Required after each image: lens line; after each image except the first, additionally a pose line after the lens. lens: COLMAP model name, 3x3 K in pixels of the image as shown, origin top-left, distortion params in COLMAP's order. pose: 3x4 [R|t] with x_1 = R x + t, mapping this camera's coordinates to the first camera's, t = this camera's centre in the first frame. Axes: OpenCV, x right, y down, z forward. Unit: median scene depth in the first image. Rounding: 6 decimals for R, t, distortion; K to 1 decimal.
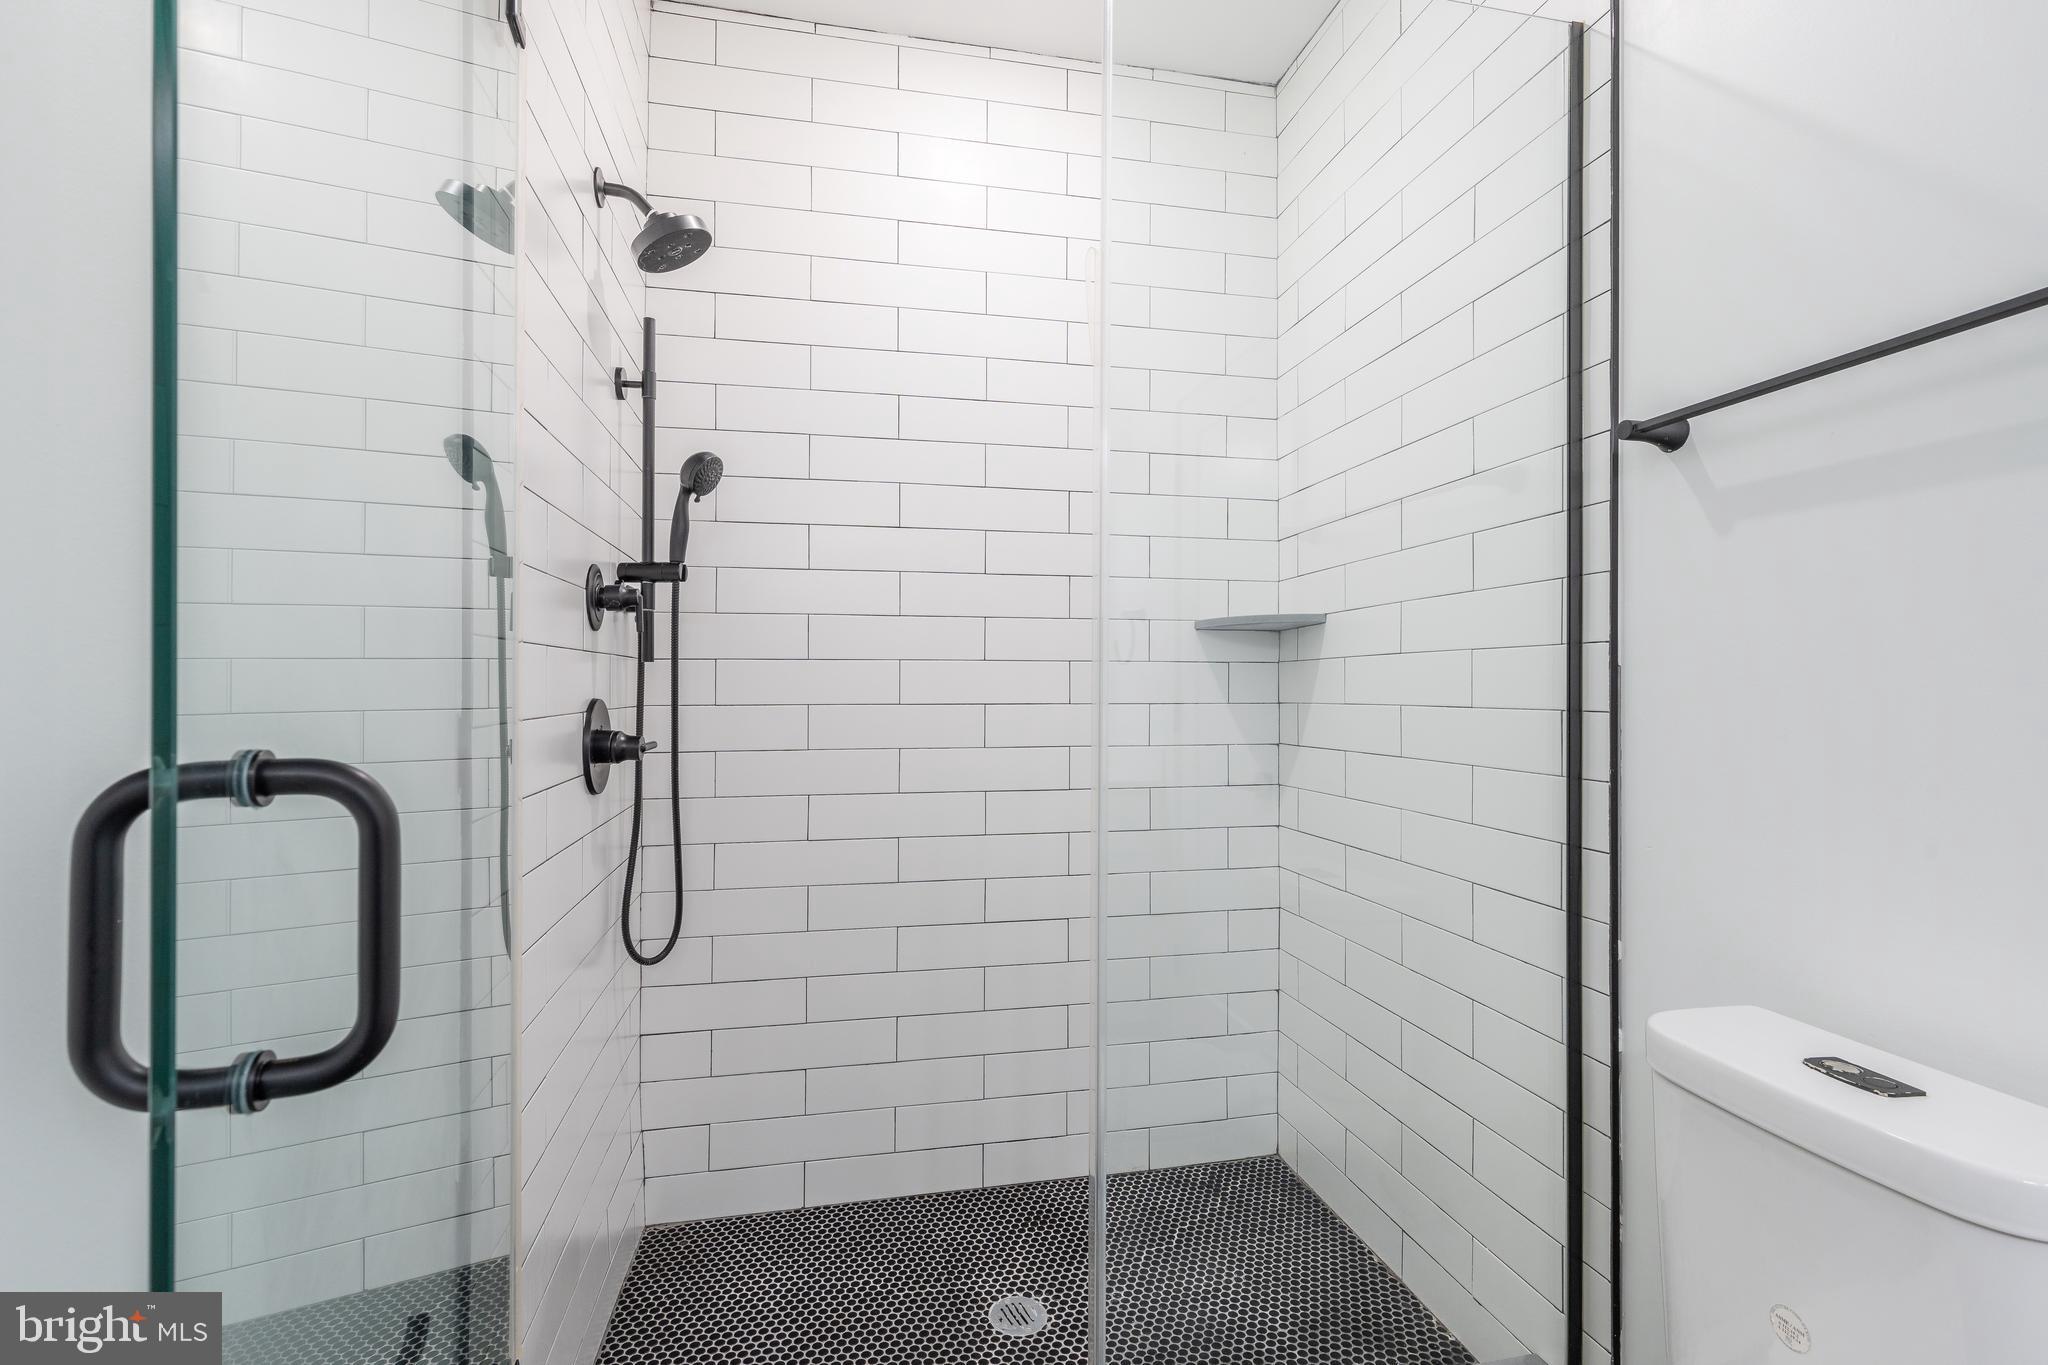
lens RADIAL K [[932.0, 0, 1012.9], [0, 932.0, 656.4], [0, 0, 1]] dist [0.003424, -0.000011]
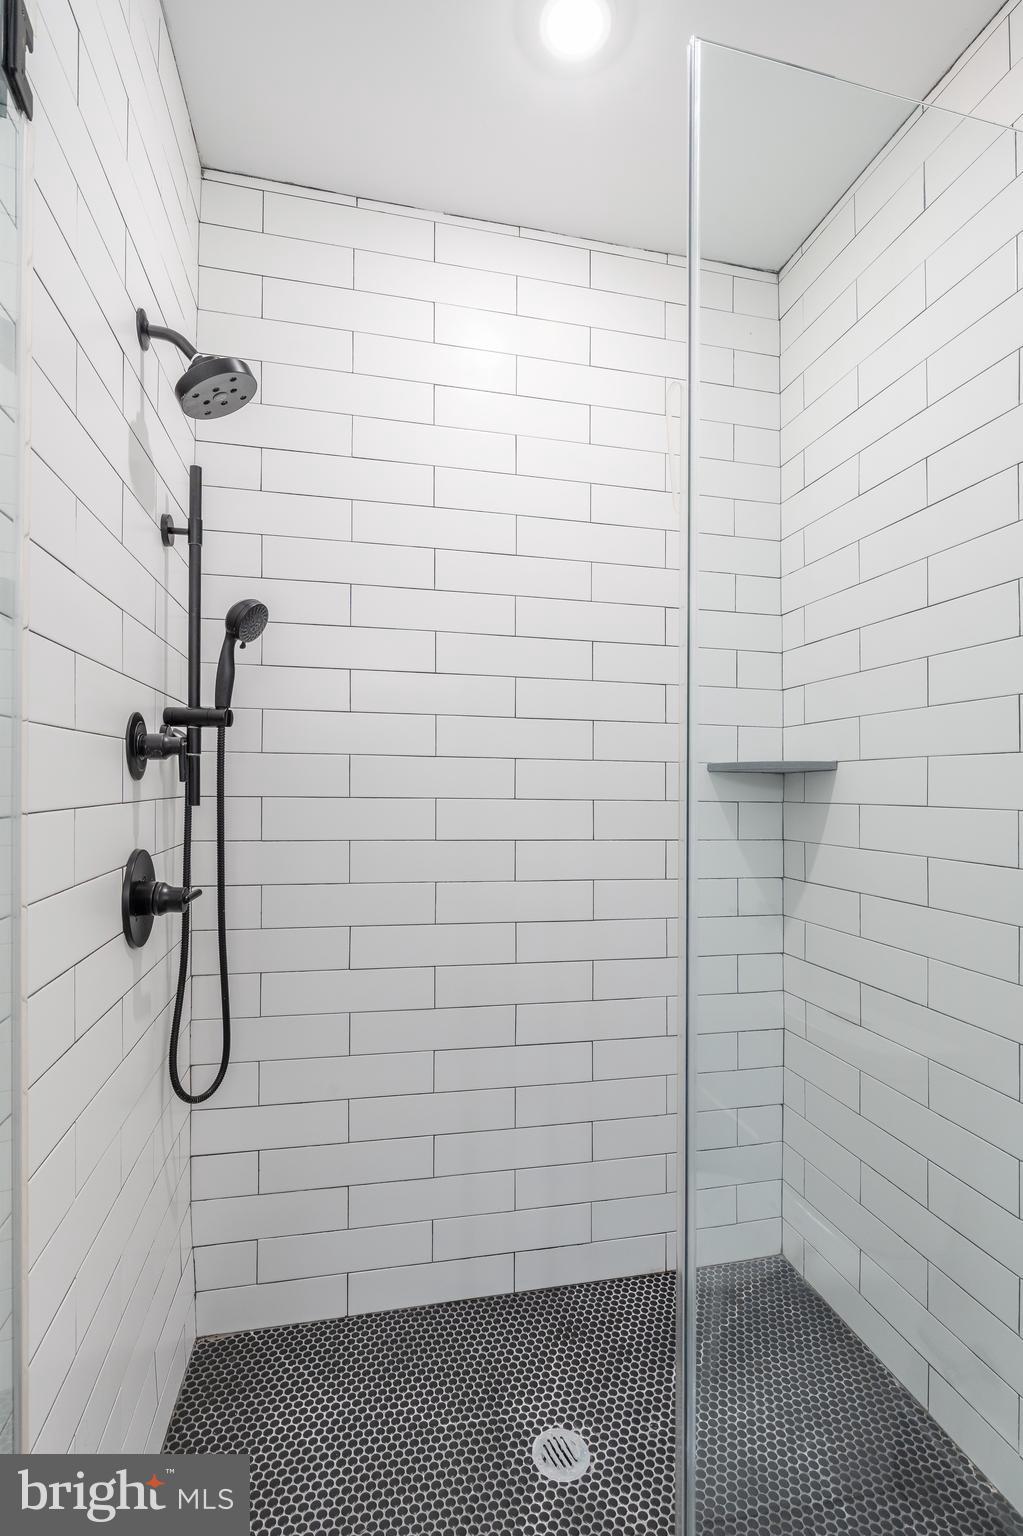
lens RADIAL K [[723.4, 0, 520.1], [0, 723.4, 788.0], [0, 0, 1]] dist [-0.014082, 0.007136]
pose [[0.999455, 0.009085, 0.031742, -0.056330], [-0.010150, 0.999386, 0.033550, -0.040390], [-0.031418, -0.033854, 0.998933, 0.187551]]
